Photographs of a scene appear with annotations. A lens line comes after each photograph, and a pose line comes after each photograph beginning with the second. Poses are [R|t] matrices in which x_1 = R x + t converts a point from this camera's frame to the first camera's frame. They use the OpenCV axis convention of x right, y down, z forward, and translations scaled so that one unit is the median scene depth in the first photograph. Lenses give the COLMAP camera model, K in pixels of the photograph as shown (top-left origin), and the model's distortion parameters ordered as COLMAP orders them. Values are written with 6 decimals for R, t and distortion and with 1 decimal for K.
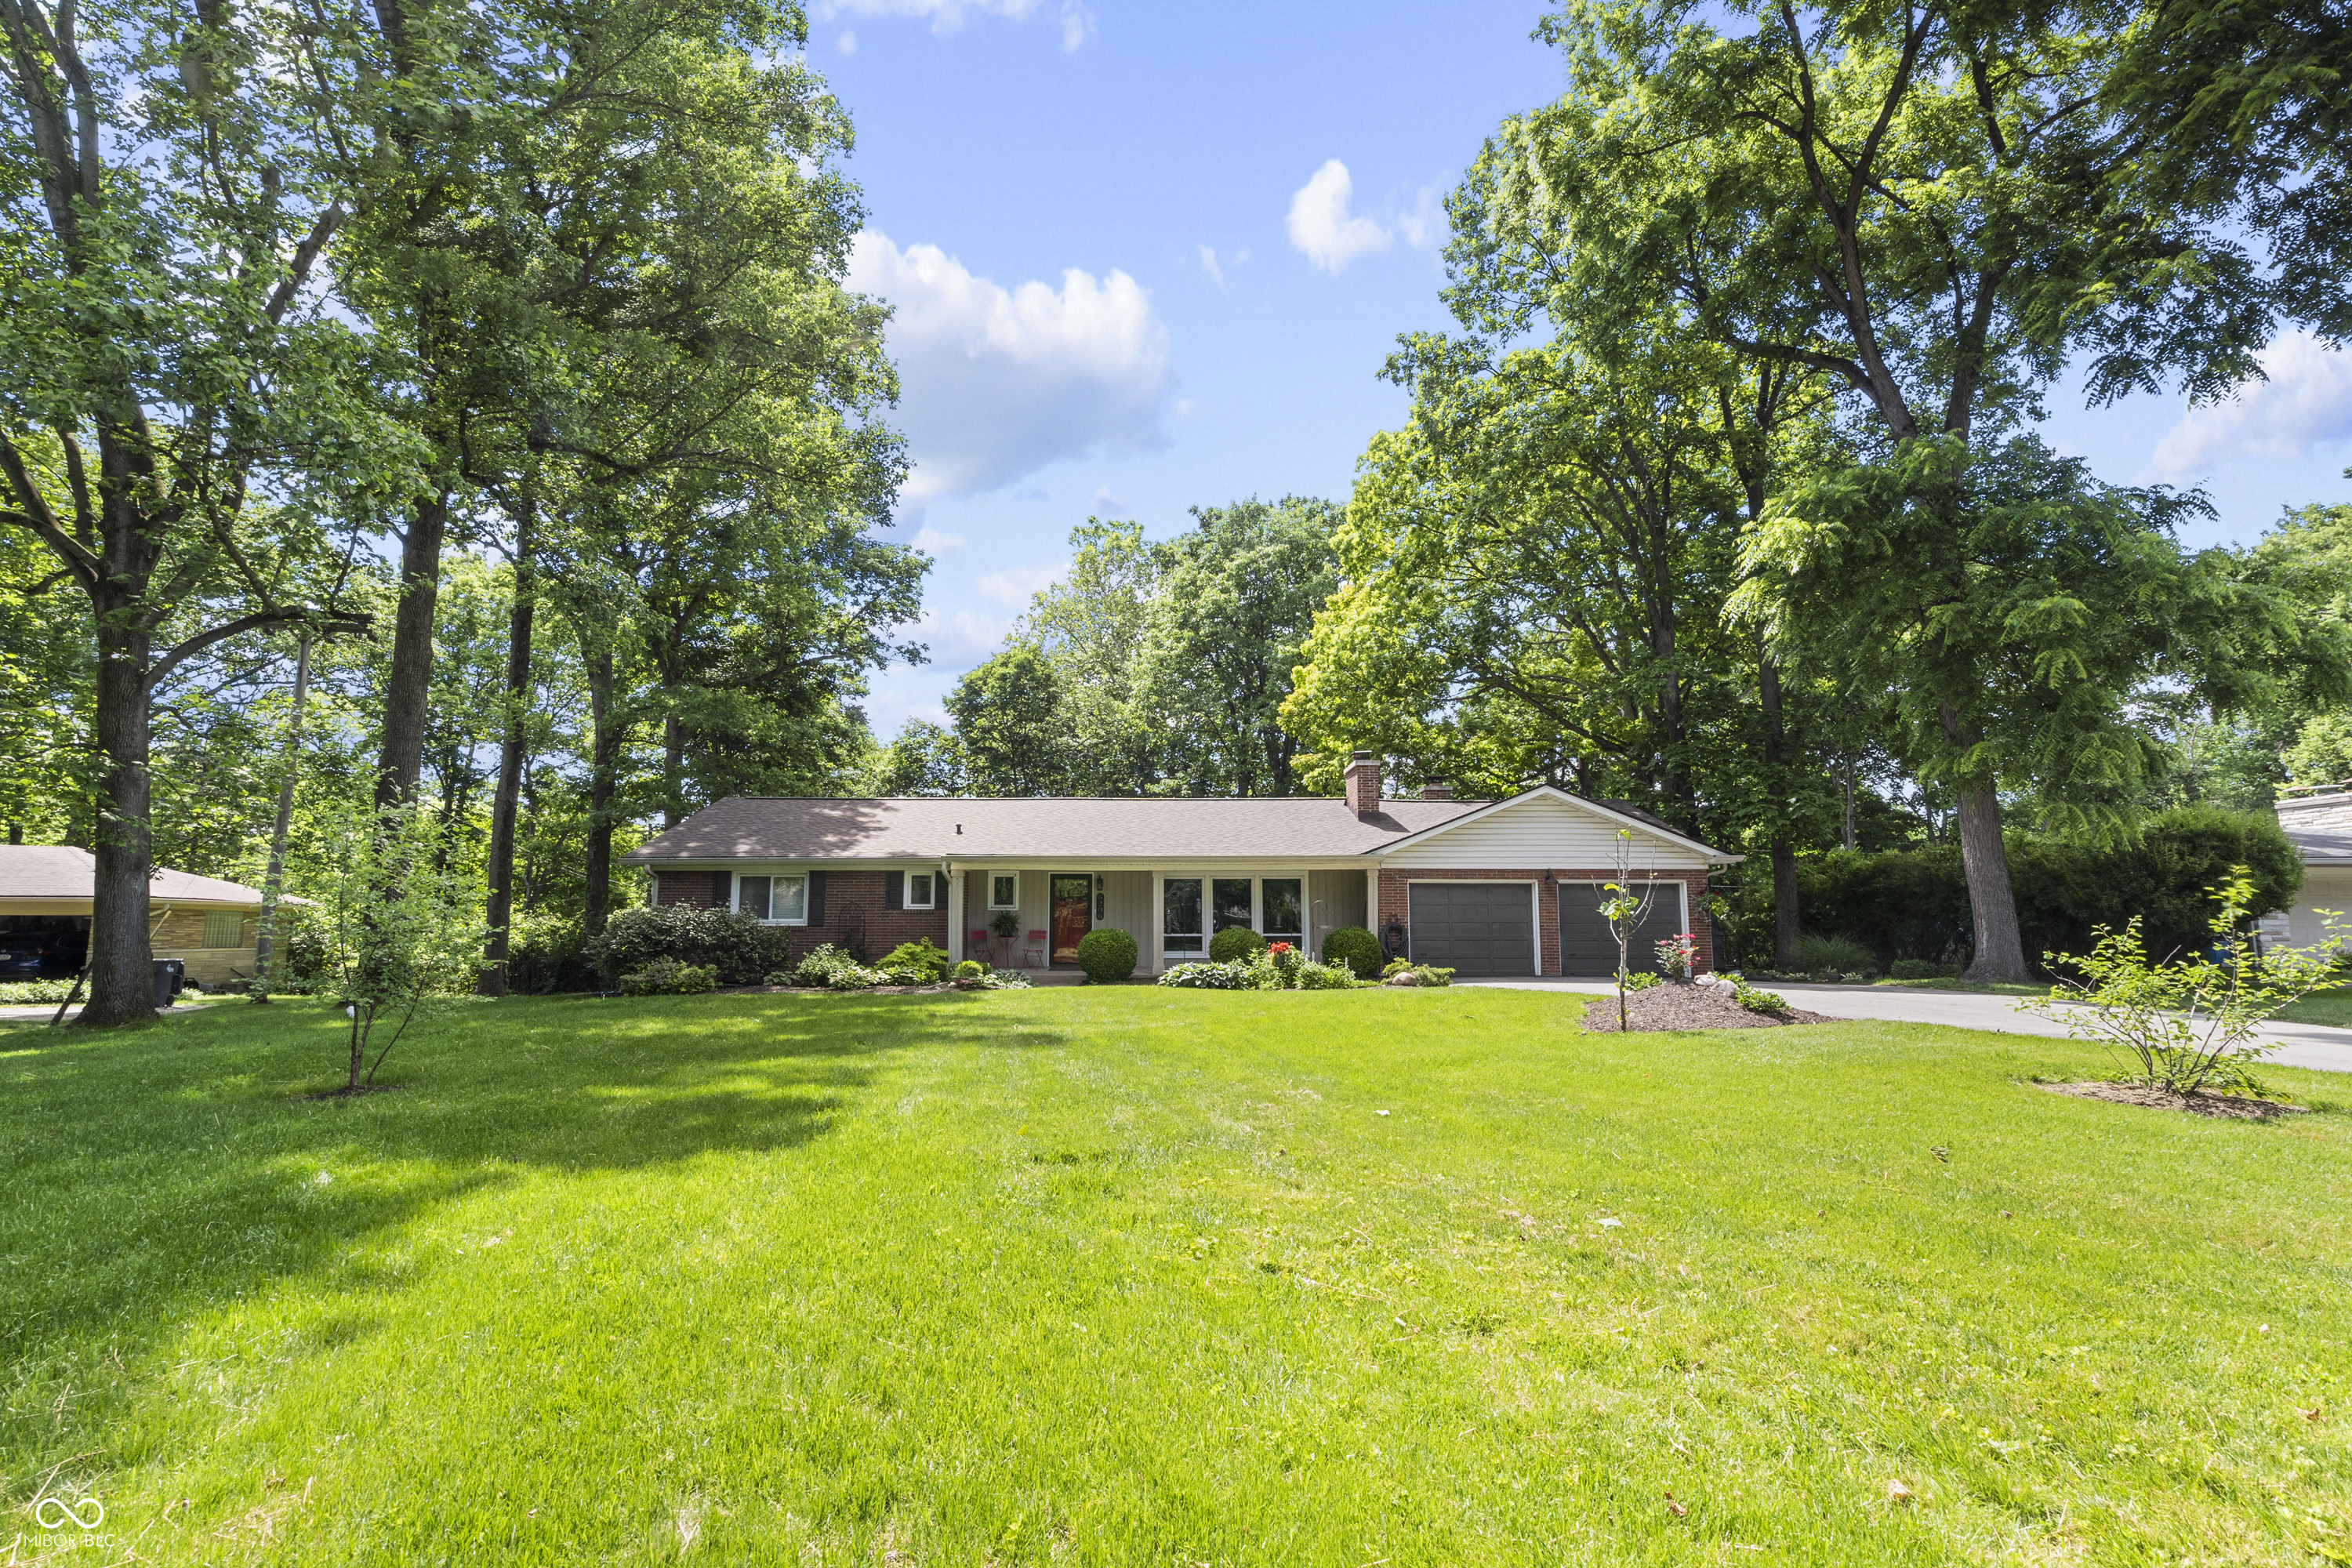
lens RADIAL K [[1083.2, 0, 1176.7], [0, 1083.2, 844.7], [0, 0, 1]] dist [-0.032216, 0.000070]
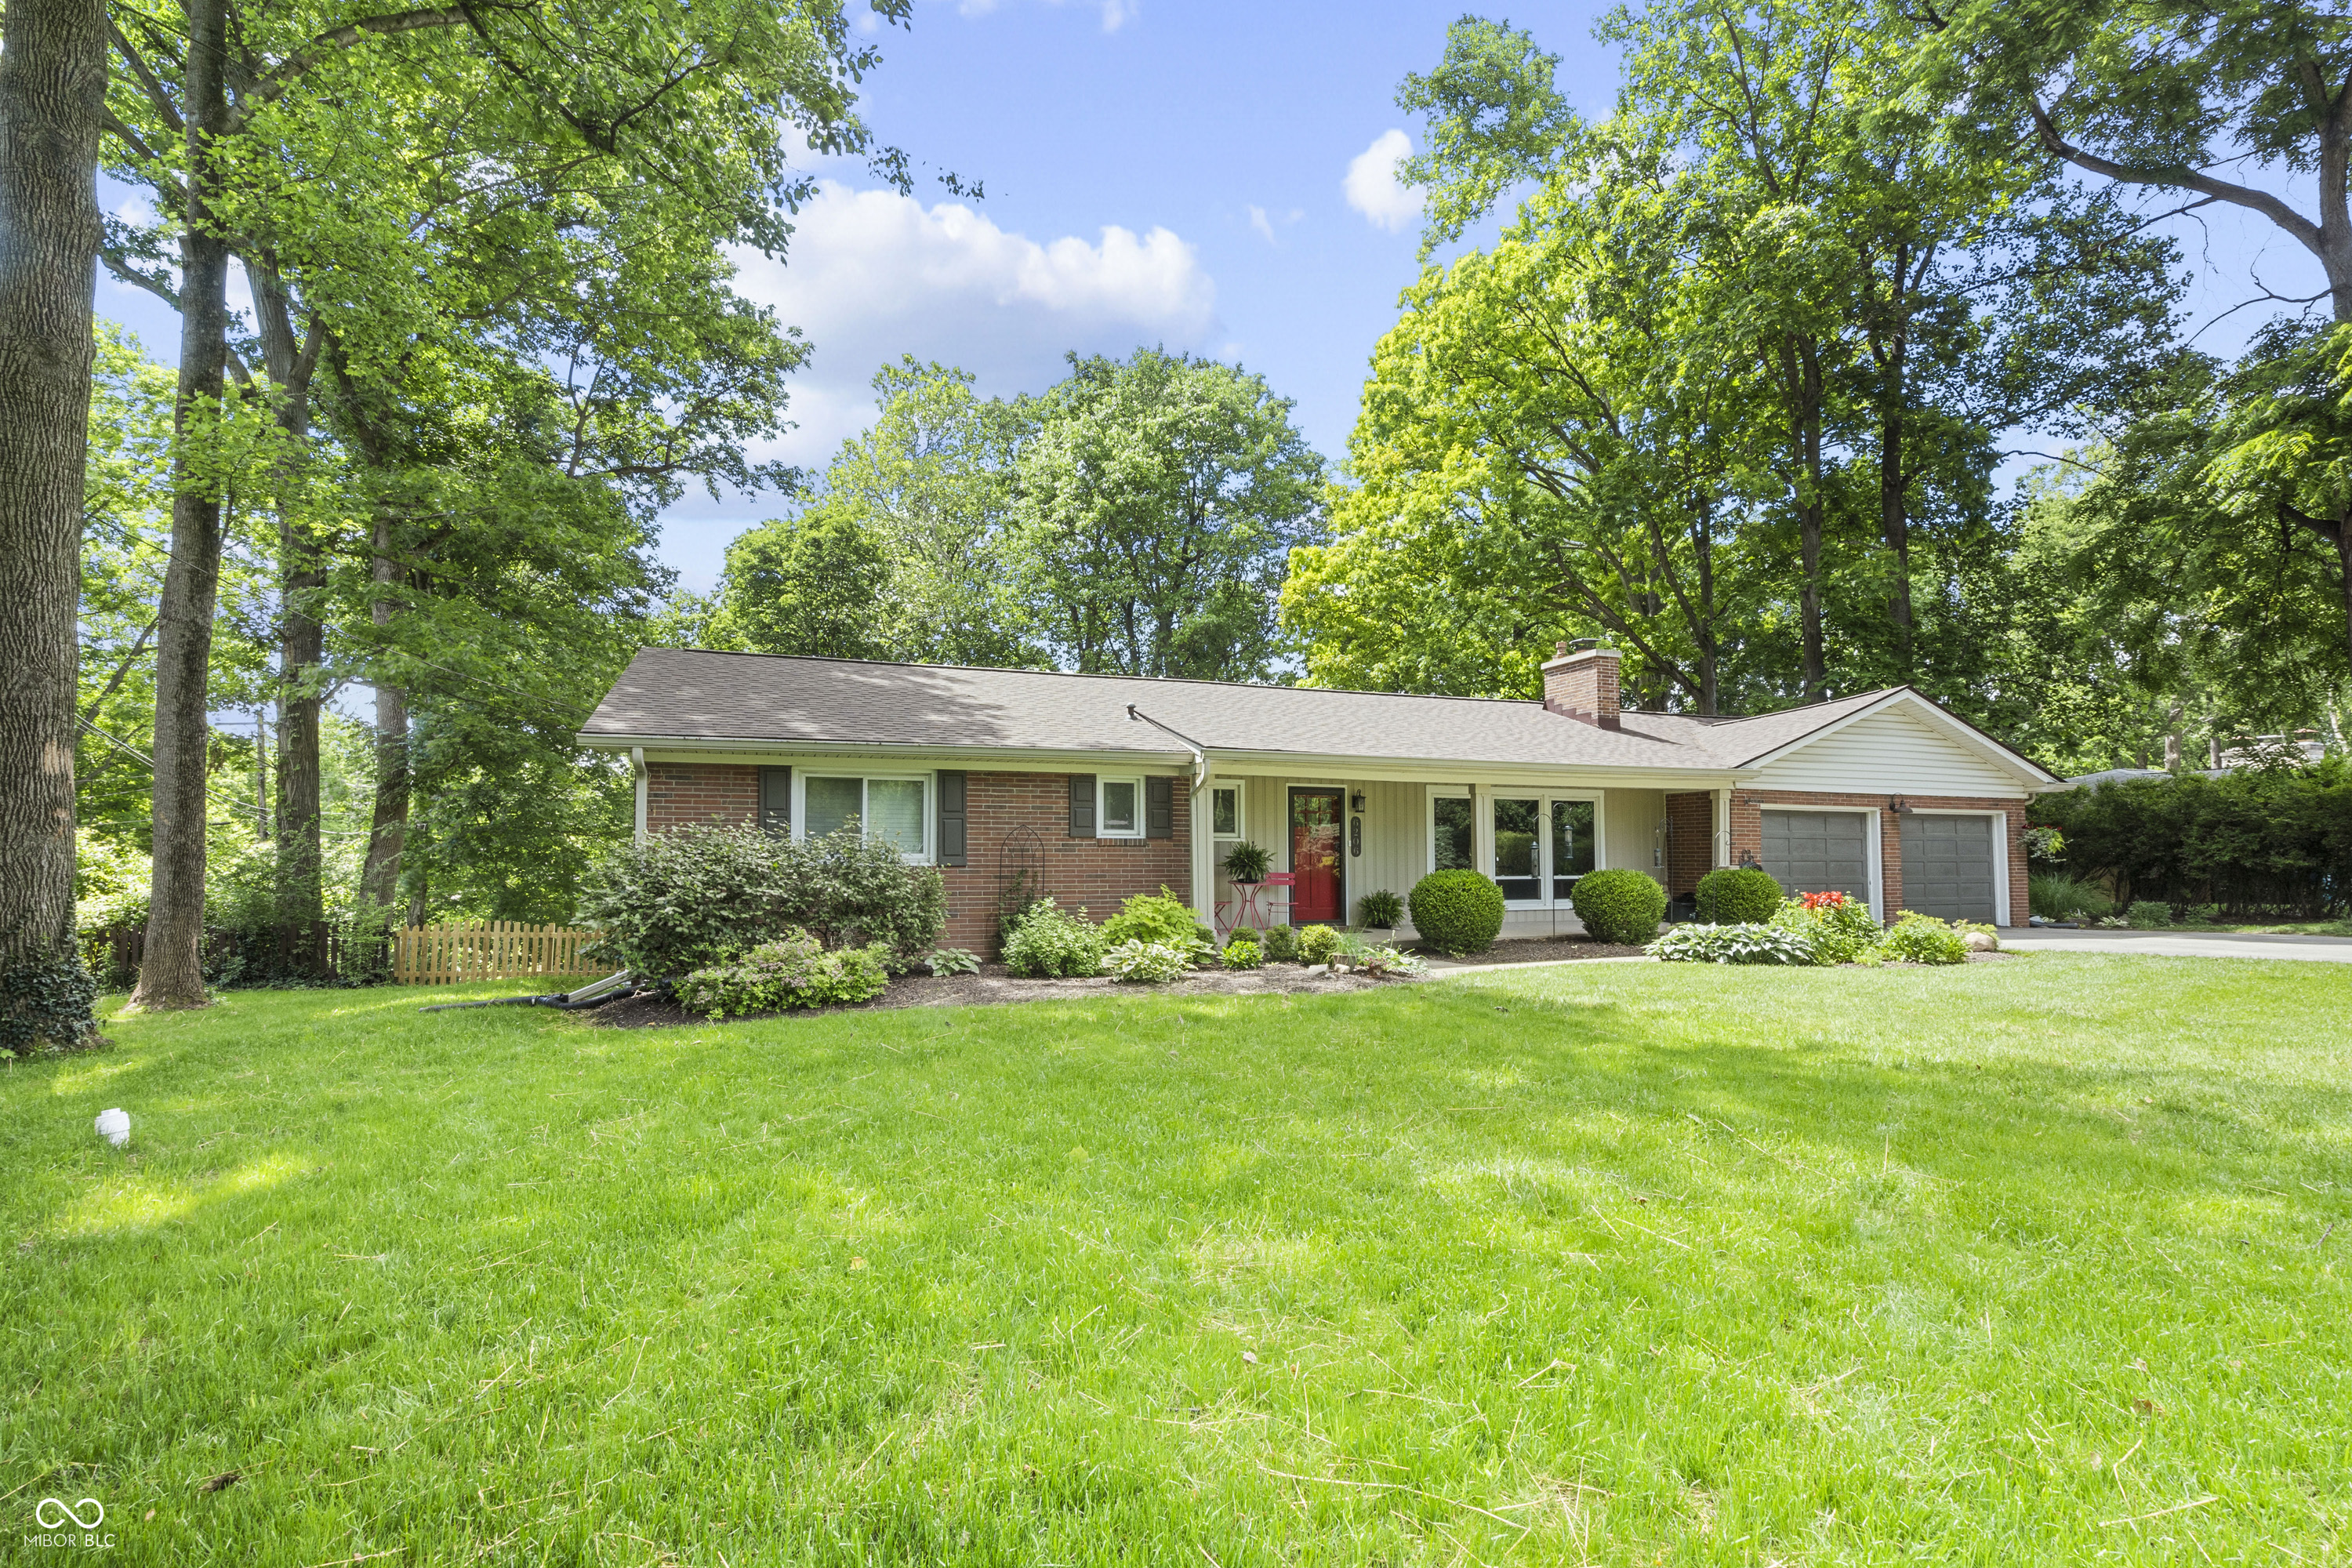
lens RADIAL K [[1083.2, 0, 1176.7], [0, 1083.2, 844.7], [0, 0, 1]] dist [-0.032216, 0.000070]
pose [[0.938437, 0.004486, 0.345421, -0.264075], [-0.023212, 0.998475, 0.050096, 0.020793], [-0.344670, -0.055030, 0.937110, 0.269626]]
